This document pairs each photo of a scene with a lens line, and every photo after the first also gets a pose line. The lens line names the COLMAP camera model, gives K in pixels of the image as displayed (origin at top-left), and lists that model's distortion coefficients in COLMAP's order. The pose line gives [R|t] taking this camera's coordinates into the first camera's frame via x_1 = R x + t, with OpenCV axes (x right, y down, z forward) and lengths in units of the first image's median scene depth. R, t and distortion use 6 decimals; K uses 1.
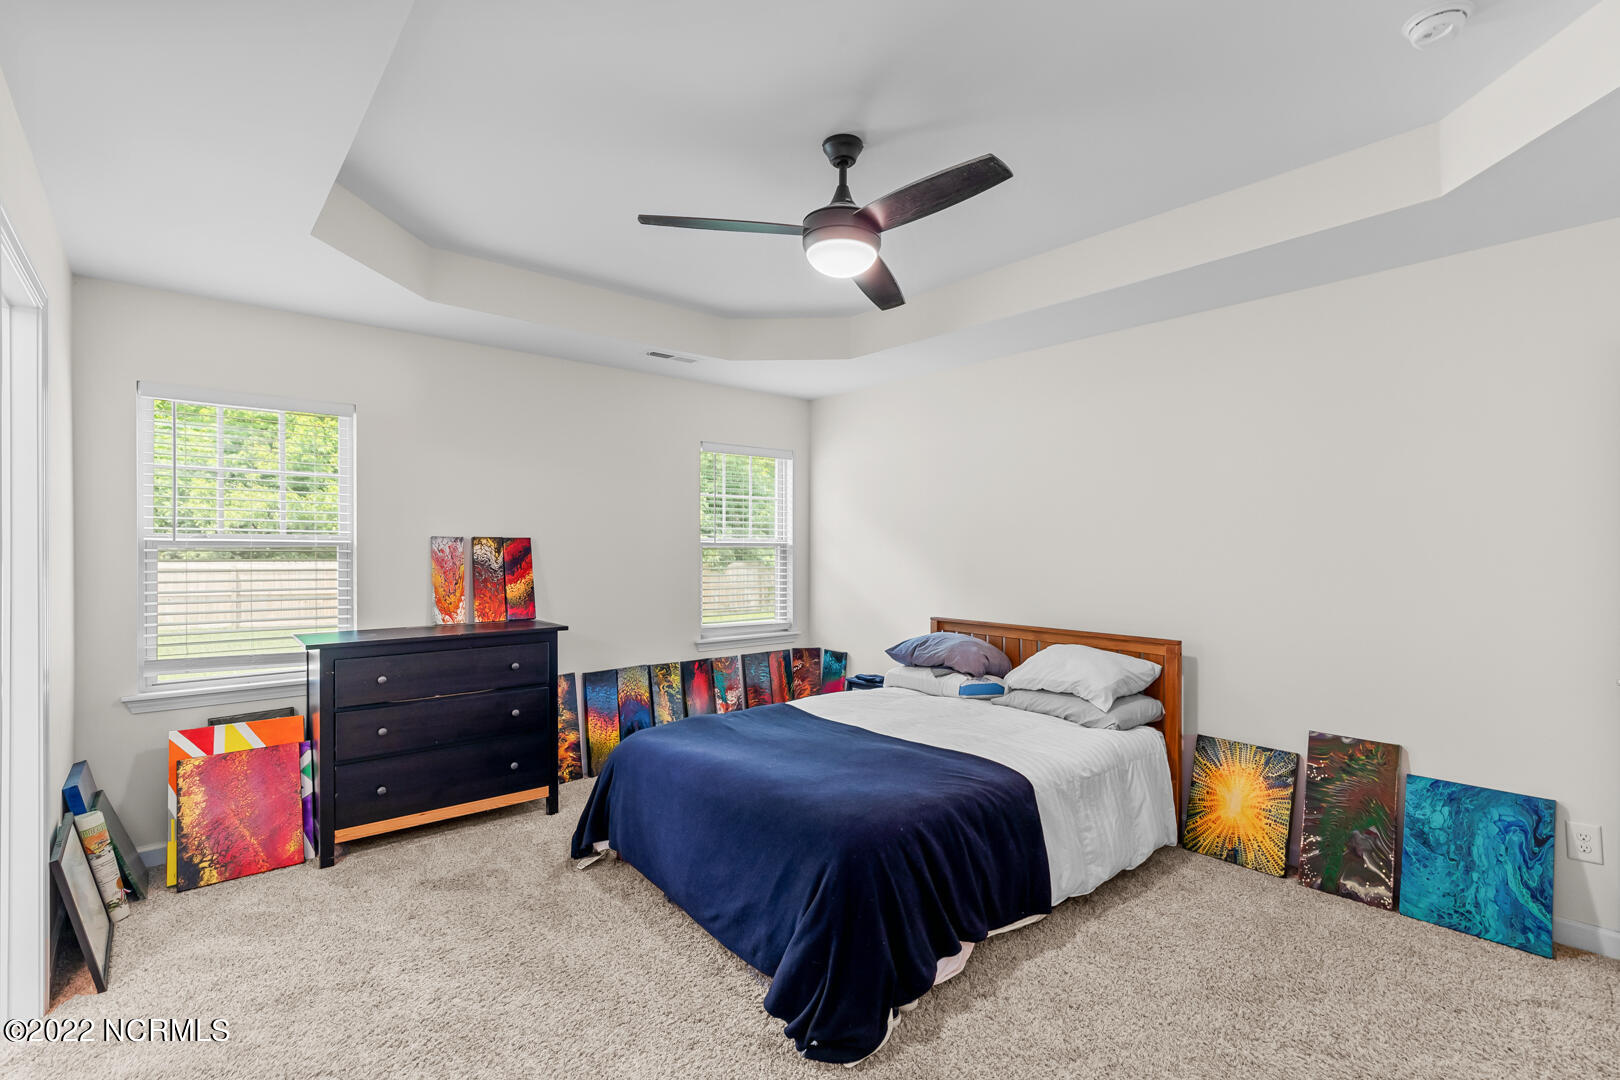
lens RADIAL K [[759.5, 0, 813.1], [0, 759.5, 546.4], [0, 0, 1]] dist [-0.001897, 0.000063]
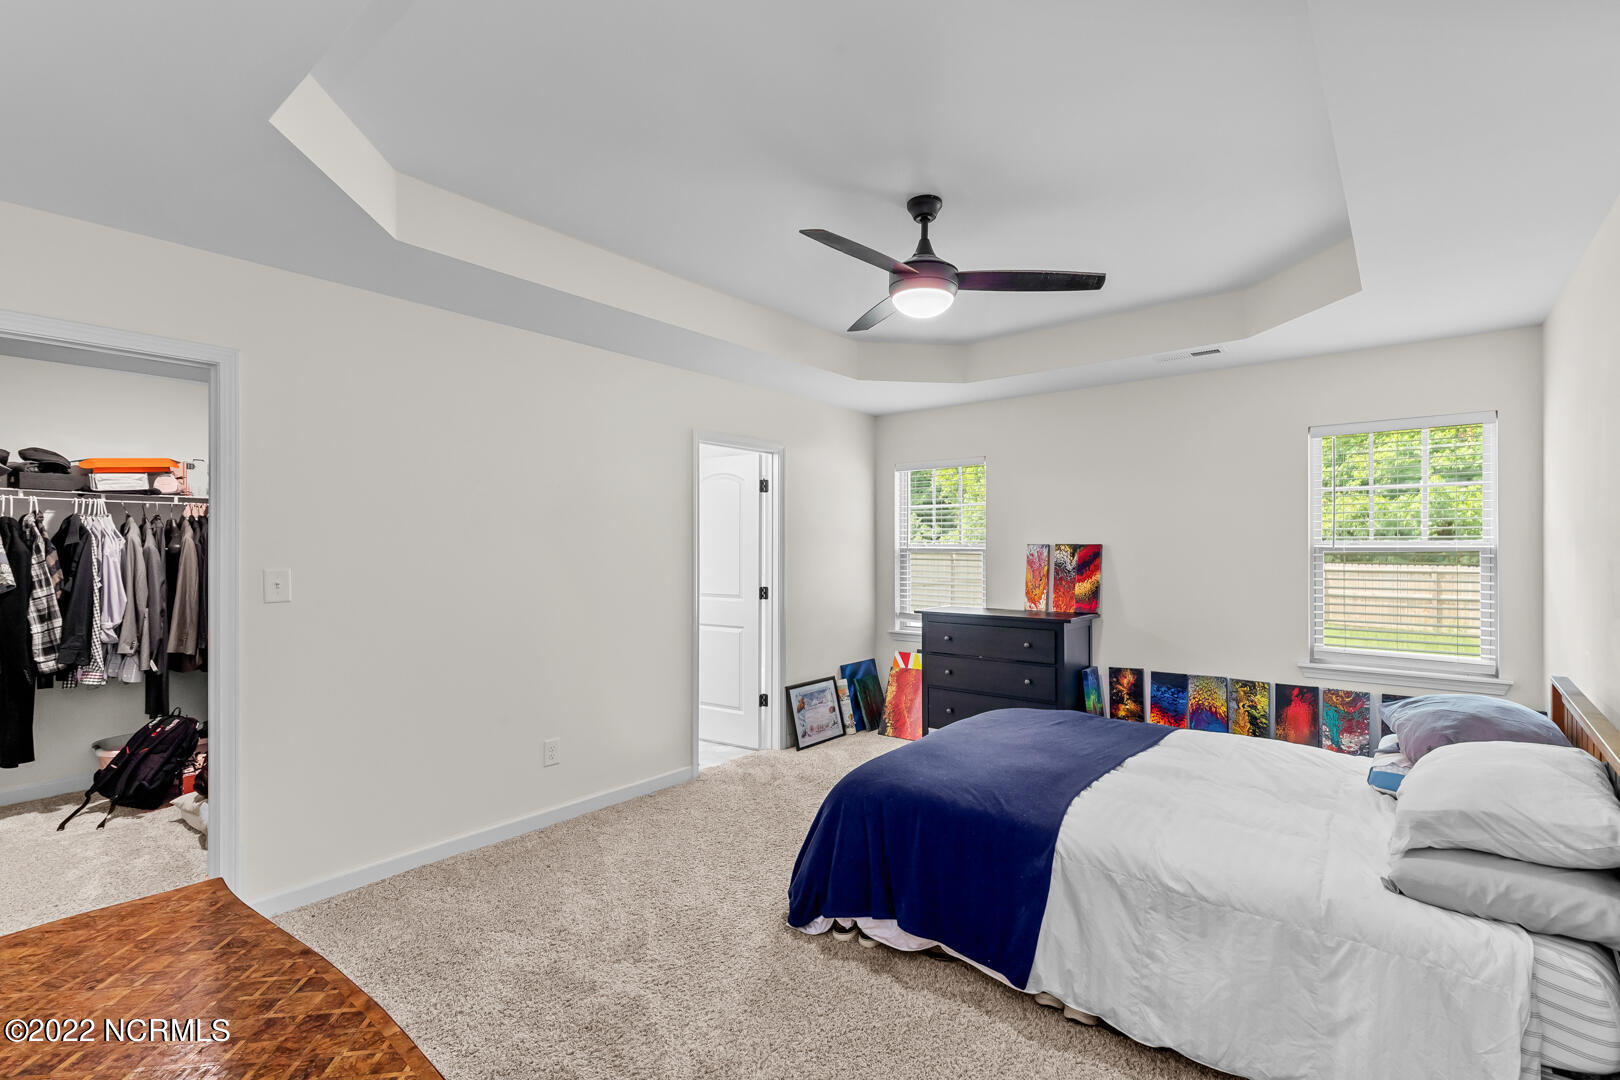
lens RADIAL K [[727.7, 0, 810.9], [0, 727.7, 545.3], [0, 0, 1]] dist [0.002894, -0.000198]
pose [[0.149016, -0.007846, -0.988804, 0.668588], [-0.000783, 0.999967, -0.008052, -0.000041], [0.988835, 0.001974, 0.149005, 0.401133]]
